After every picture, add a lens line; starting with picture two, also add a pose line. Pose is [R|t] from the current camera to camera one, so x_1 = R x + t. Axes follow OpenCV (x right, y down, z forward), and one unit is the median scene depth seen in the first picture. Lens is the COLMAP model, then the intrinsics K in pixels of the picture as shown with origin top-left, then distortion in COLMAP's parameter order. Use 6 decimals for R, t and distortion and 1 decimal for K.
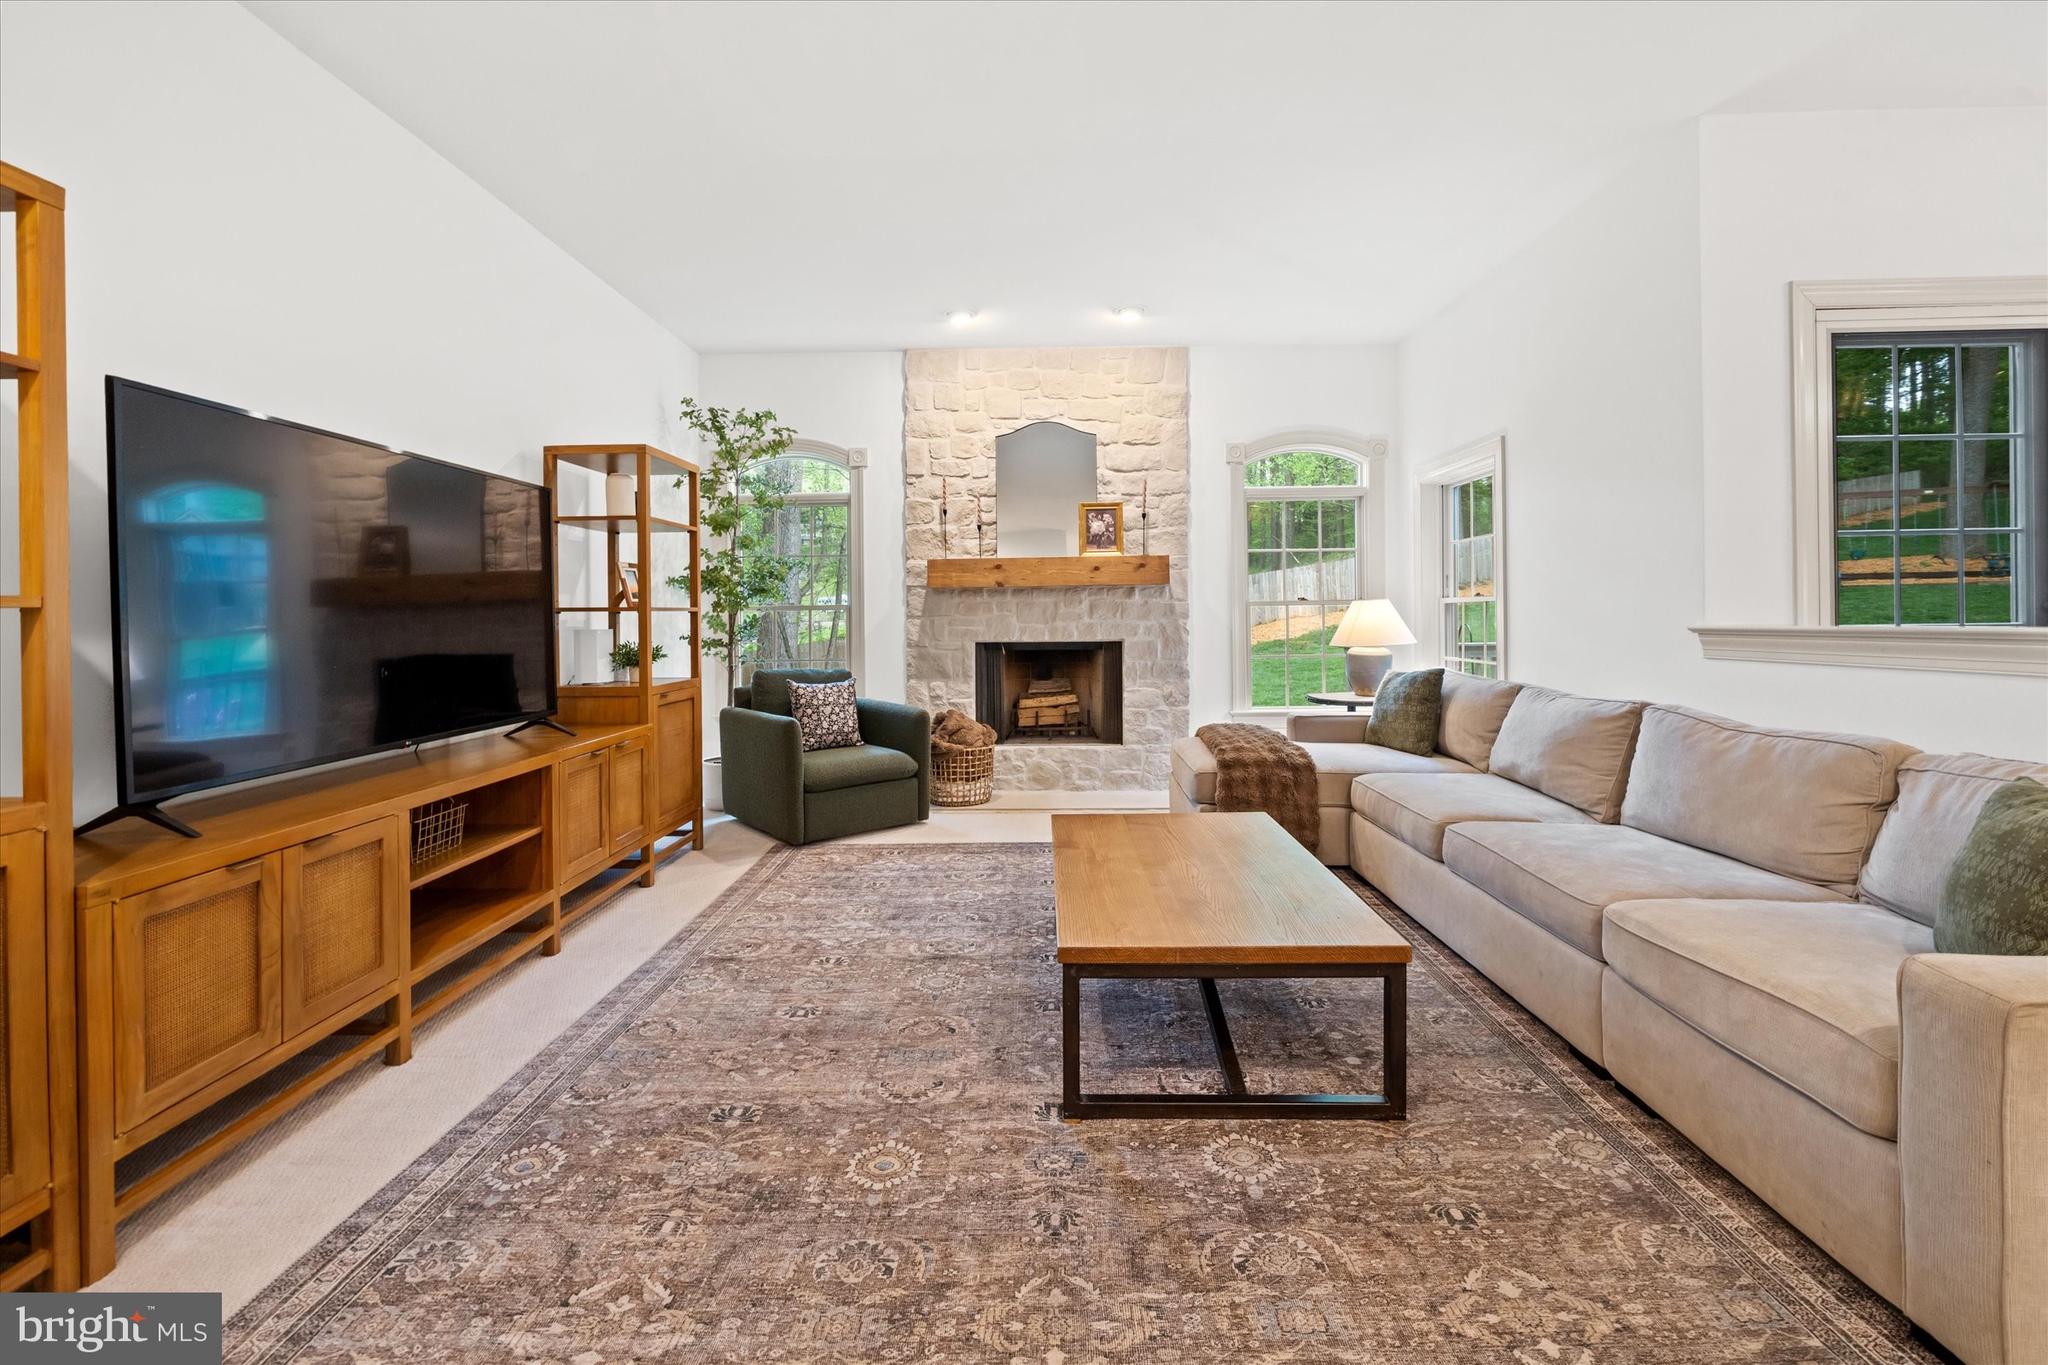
lens RADIAL K [[752.3, 0, 1024.7], [0, 752.3, 618.9], [0, 0, 1]] dist [-0.001213, -0.000213]
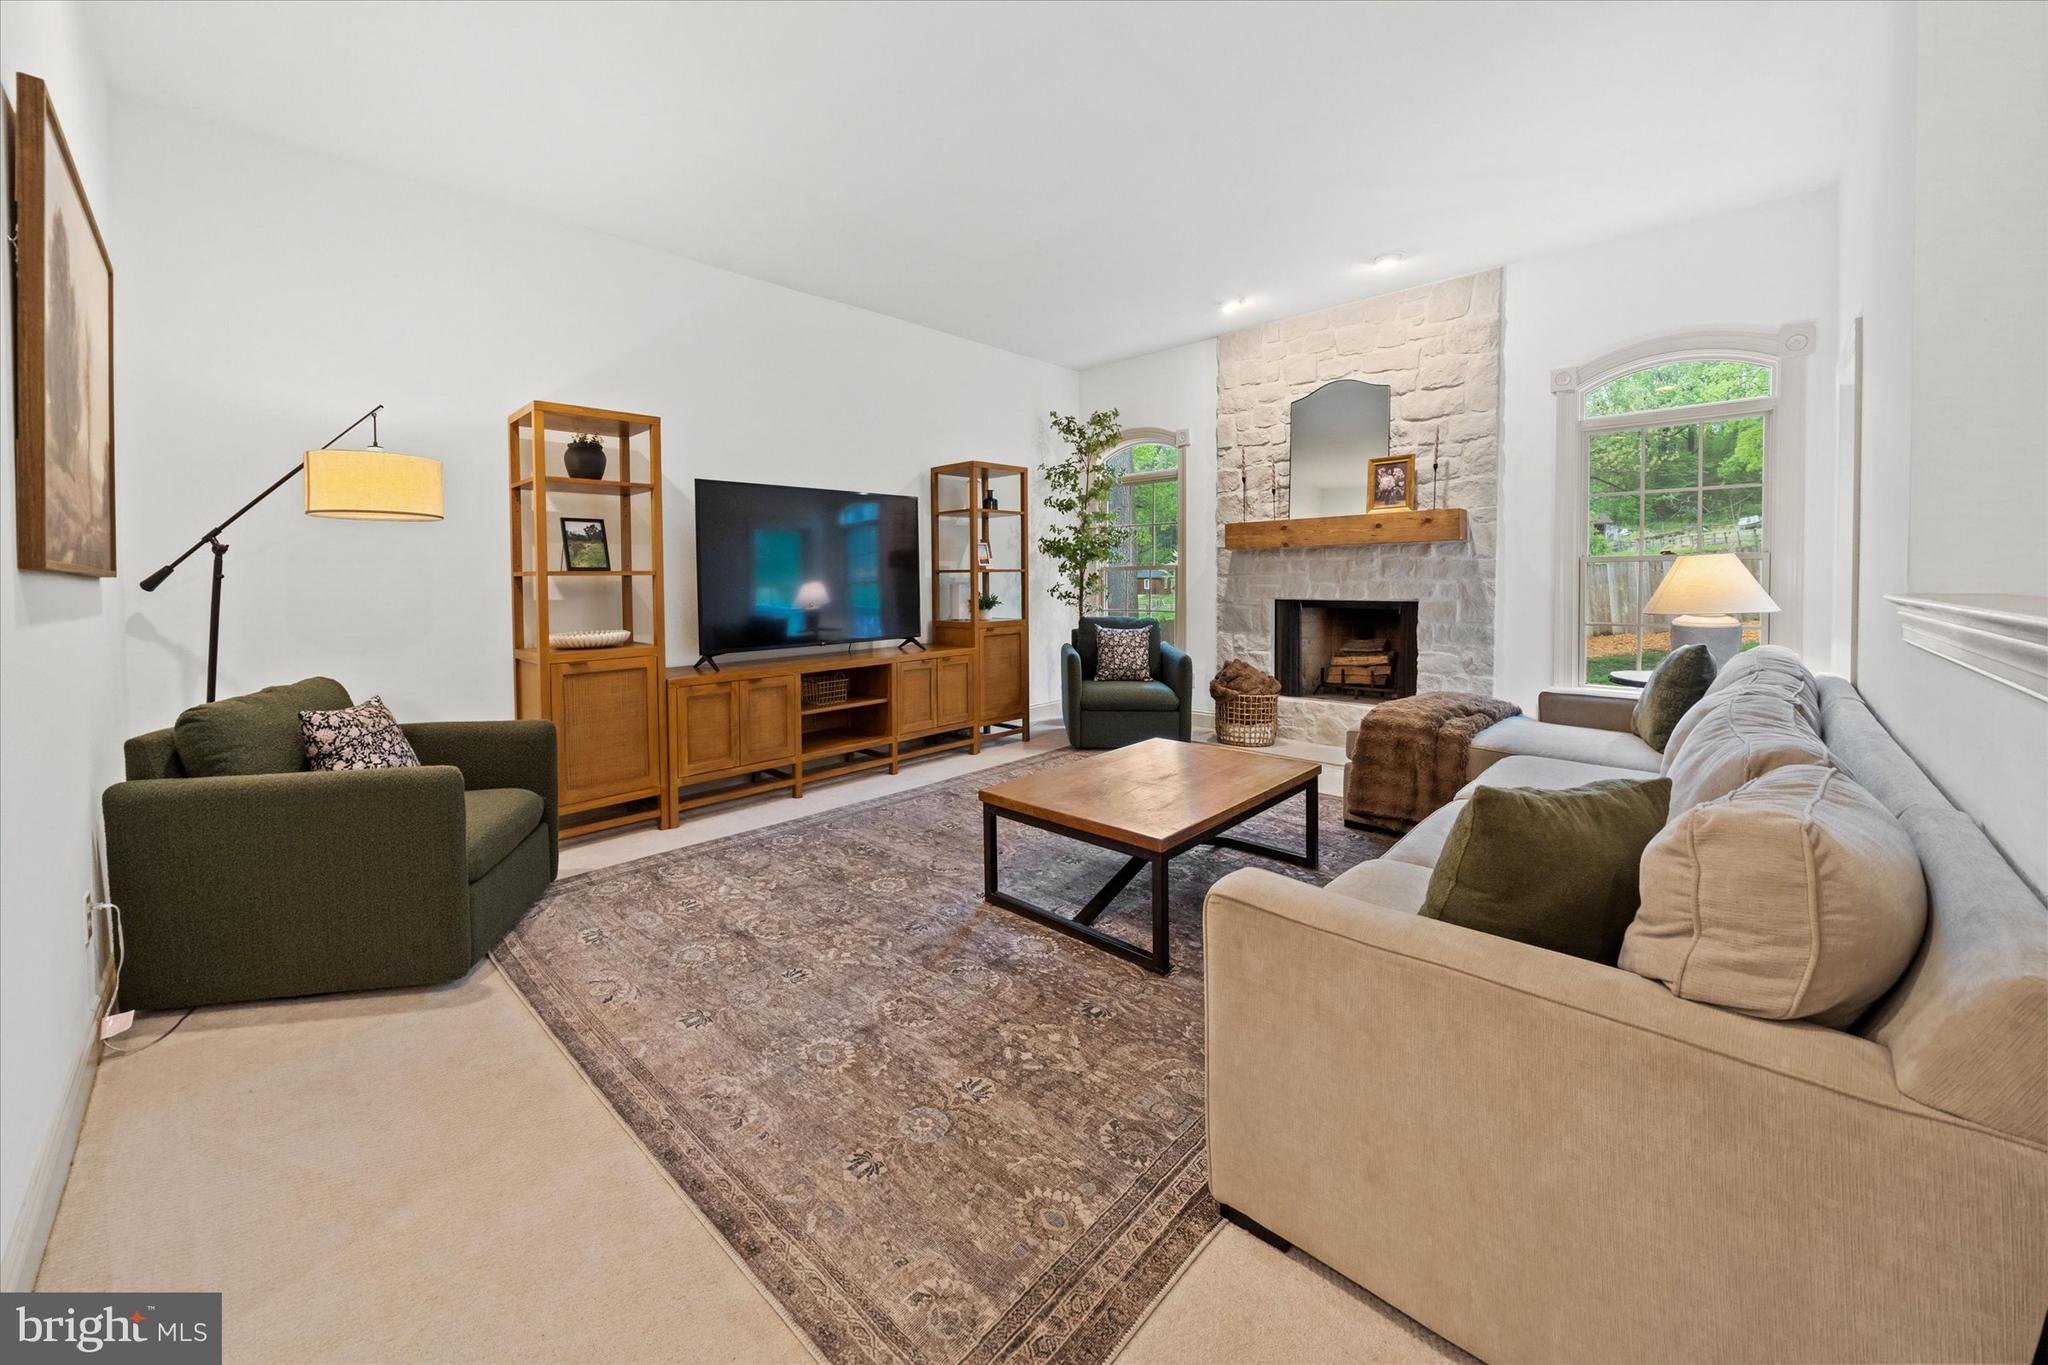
lens RADIAL K [[761.3, 0, 1025.3], [0, 761.3, 593.1], [0, 0, 1]] dist [-0.000606, -0.000019]
pose [[0.734058, 0.017183, -0.678869, 0.419070], [0.000567, 0.999664, 0.025916, -0.005722], [0.679087, -0.019409, 0.733802, -0.032428]]
